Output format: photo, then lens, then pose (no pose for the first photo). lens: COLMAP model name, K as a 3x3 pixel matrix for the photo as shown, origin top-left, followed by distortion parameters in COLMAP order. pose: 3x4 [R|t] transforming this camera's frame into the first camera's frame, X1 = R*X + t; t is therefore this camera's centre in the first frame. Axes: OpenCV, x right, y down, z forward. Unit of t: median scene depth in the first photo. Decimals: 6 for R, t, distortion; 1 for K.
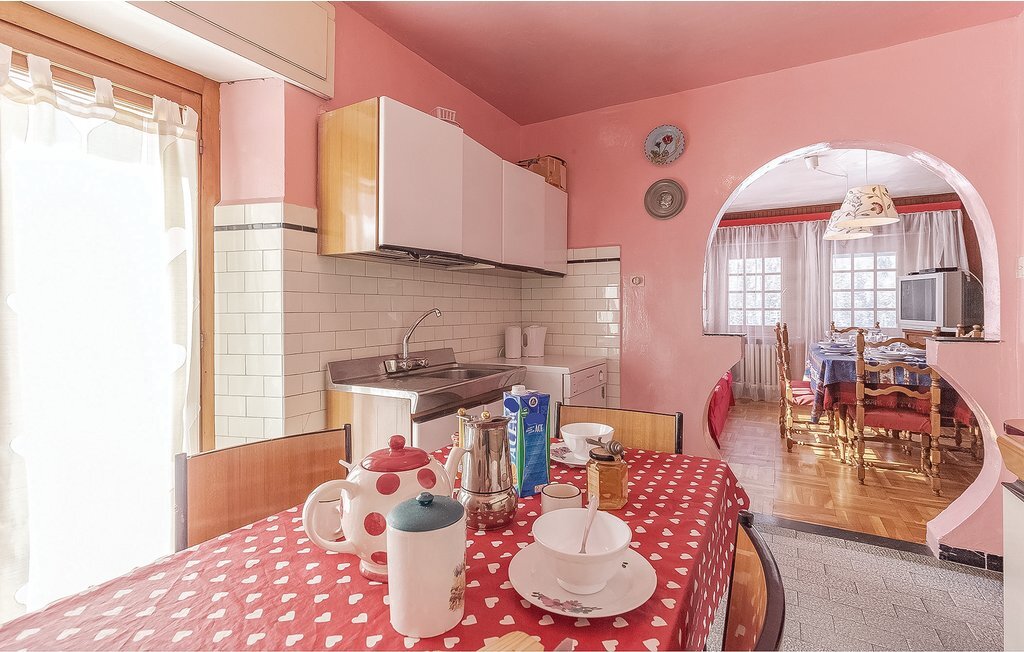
lens RADIAL K [[474.7, 0, 512.4], [0, 474.7, 312.3], [0, 0, 1]] dist [-0.003669, 0.001776]
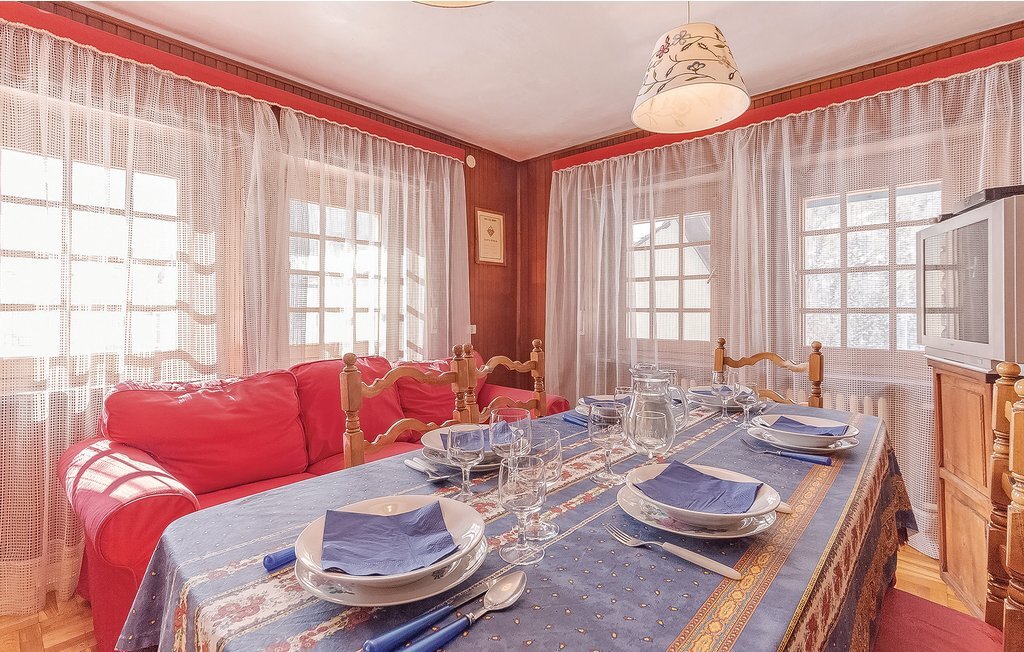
lens RADIAL K [[474.7, 0, 514.3], [0, 474.7, 317.6], [0, 0, 1]] dist [-0.003669, 0.001776]
pose [[0.973719, 0.002241, -0.227742, 0.554995], [-0.000754, 0.999978, 0.006618, -0.002222], [0.227752, -0.006272, 0.973699, 0.508287]]
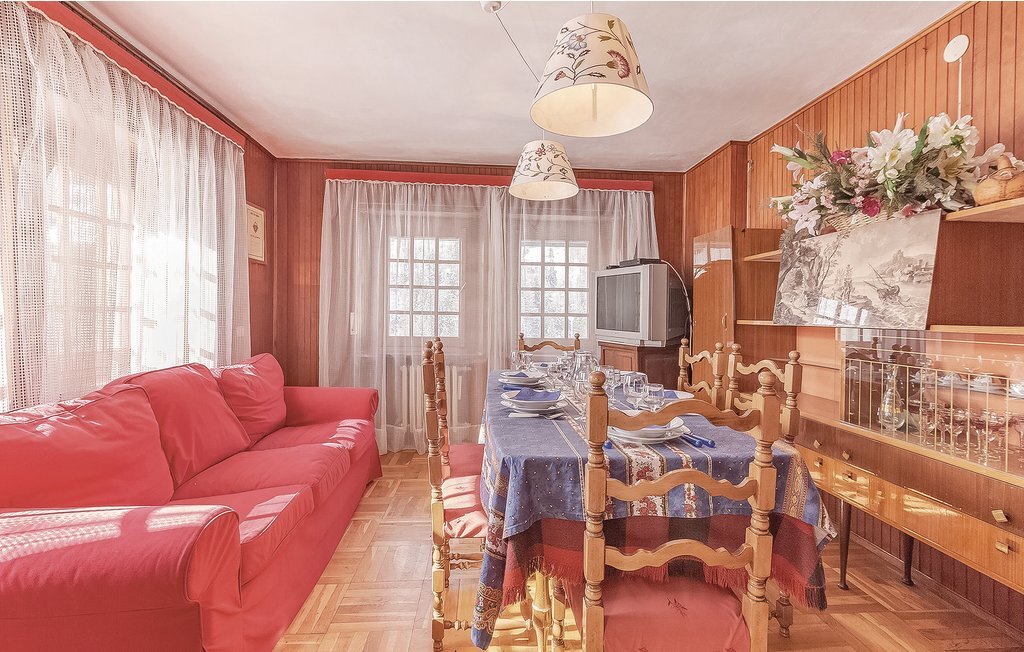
lens RADIAL K [[474.7, 0, 510.1], [0, 474.7, 321.2], [0, 0, 1]] dist [-0.003669, 0.001776]
pose [[0.837876, 0.001045, 0.545859, 0.289789], [-0.006851, 0.999940, 0.008602, -0.002358], [-0.545817, -0.010947, 0.837833, 0.436430]]
